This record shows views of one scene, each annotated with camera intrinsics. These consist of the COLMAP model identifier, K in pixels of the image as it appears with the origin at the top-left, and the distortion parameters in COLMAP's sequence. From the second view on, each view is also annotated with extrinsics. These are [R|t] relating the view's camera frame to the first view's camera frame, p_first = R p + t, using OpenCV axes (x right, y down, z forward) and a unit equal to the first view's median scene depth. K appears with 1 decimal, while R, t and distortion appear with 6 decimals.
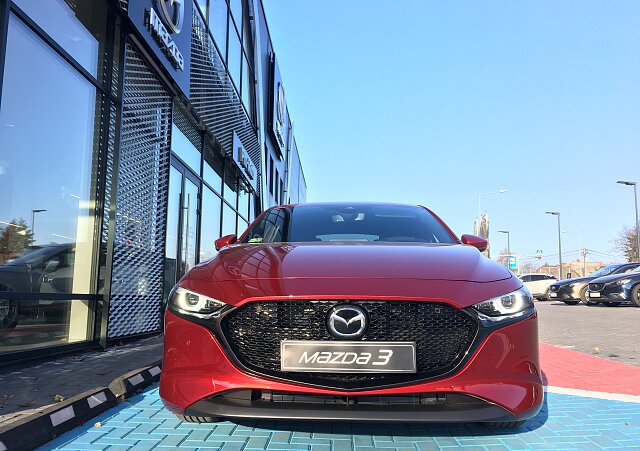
lens RADIAL K [[541.9, 0, 318.9], [0, 541.9, 224.7], [0, 0, 1]] dist [0.088988, -0.124573]
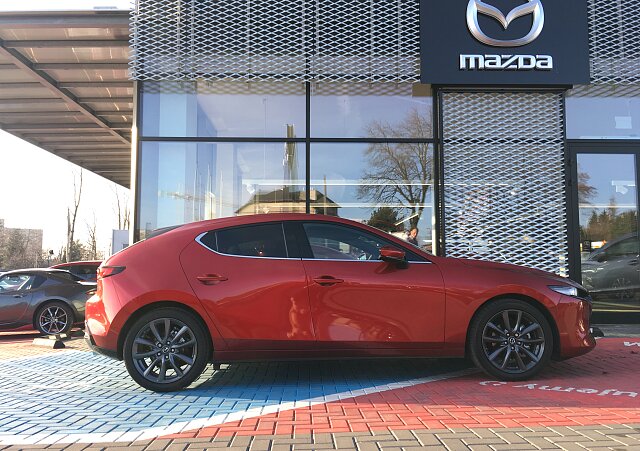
lens RADIAL K [[541.9, 0, 318.9], [0, 541.9, 224.7], [0, 0, 1]] dist [0.088988, -0.124573]
pose [[0.059540, -0.092552, -0.993926, 0.606078], [0.138640, 0.986809, -0.083584, 0.026141], [0.988552, -0.132821, 0.071586, 0.390769]]
